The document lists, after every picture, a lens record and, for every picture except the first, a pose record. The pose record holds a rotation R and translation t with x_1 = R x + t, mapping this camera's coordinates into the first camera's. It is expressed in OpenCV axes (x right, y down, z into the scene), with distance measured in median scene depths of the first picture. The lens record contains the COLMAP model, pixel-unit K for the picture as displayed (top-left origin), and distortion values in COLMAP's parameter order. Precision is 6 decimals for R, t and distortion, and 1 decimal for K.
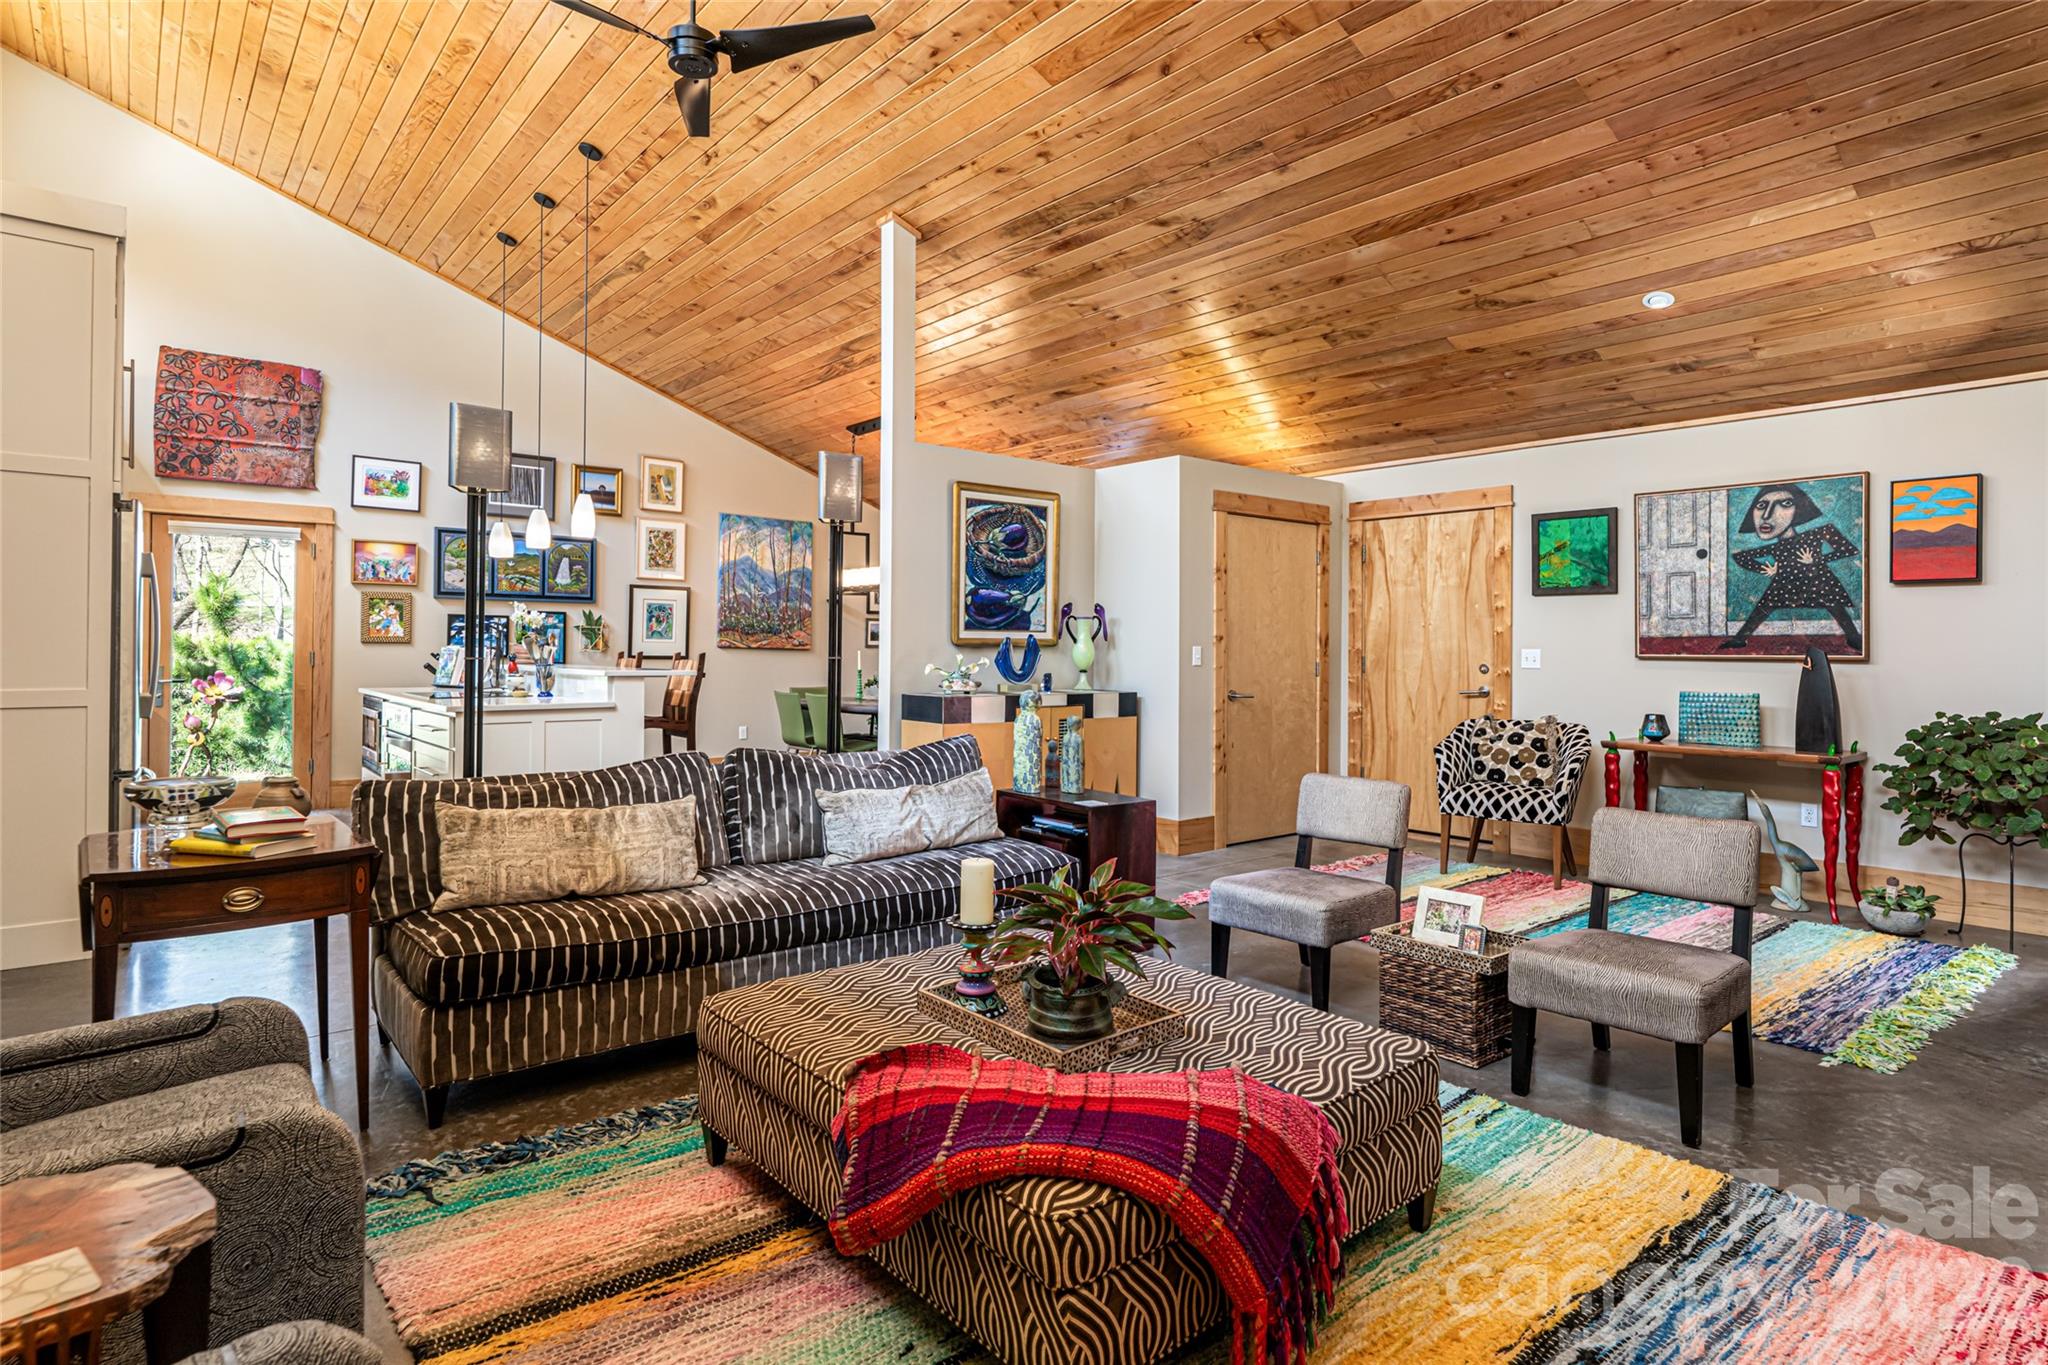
lens RADIAL K [[1078.7, 0, 1057.5], [0, 1078.7, 639.0], [0, 0, 1]] dist [0.001730, -0.000403]
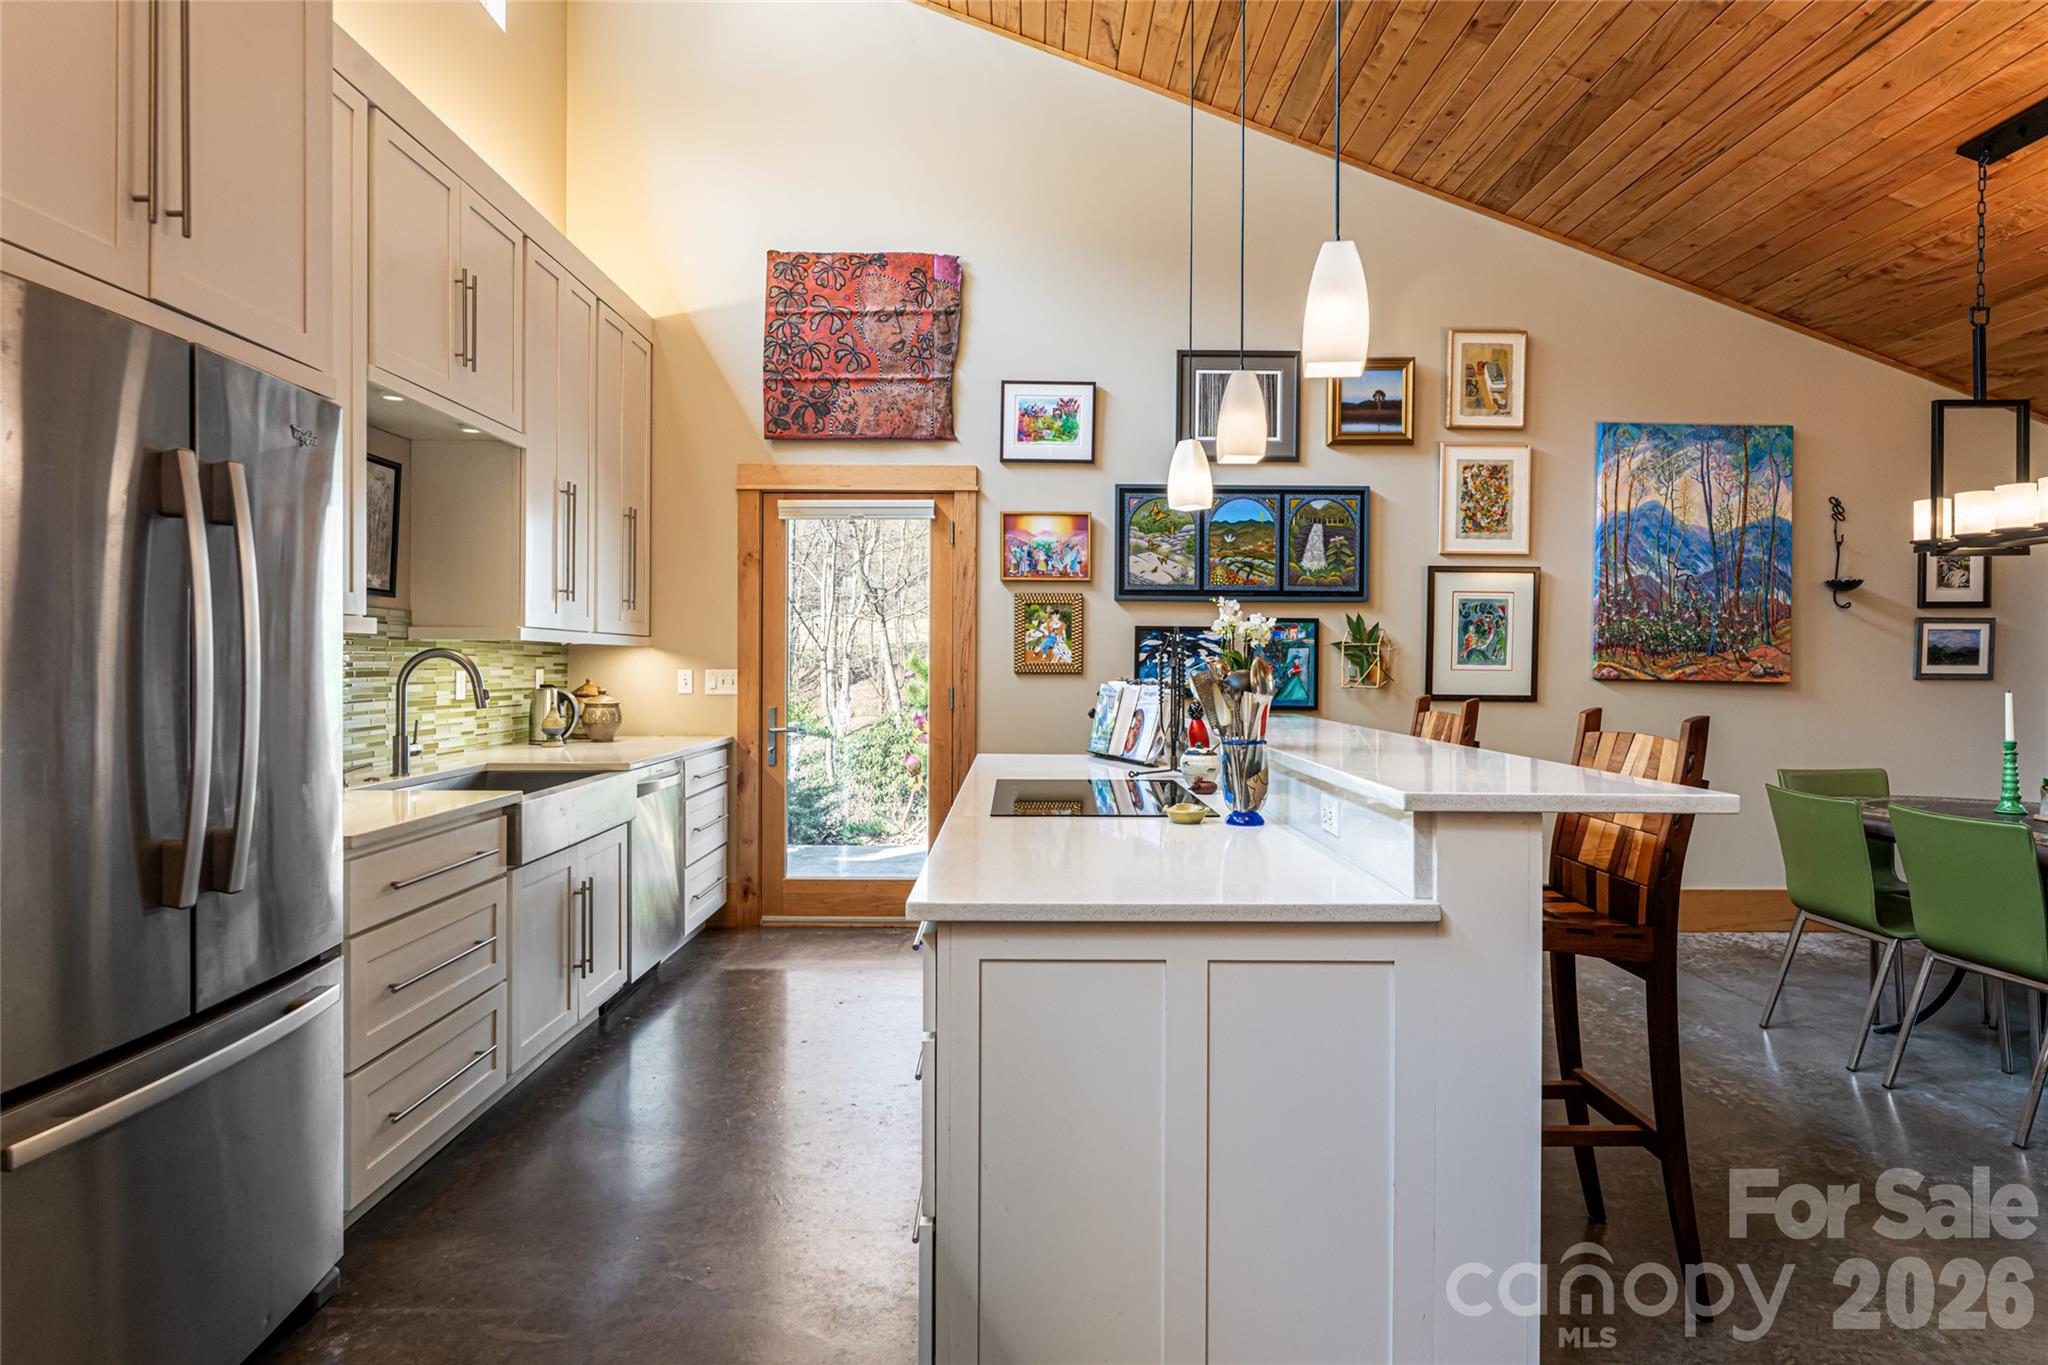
lens RADIAL K [[1078.7, 0, 1014.0], [0, 1078.7, 672.0], [0, 0, 1]] dist [0.001730, -0.000403]
pose [[0.751436, 0.001594, -0.659804, -0.218143], [0.007154, 0.999919, 0.010563, -0.004169], [0.659767, -0.012658, 0.751363, 0.506896]]
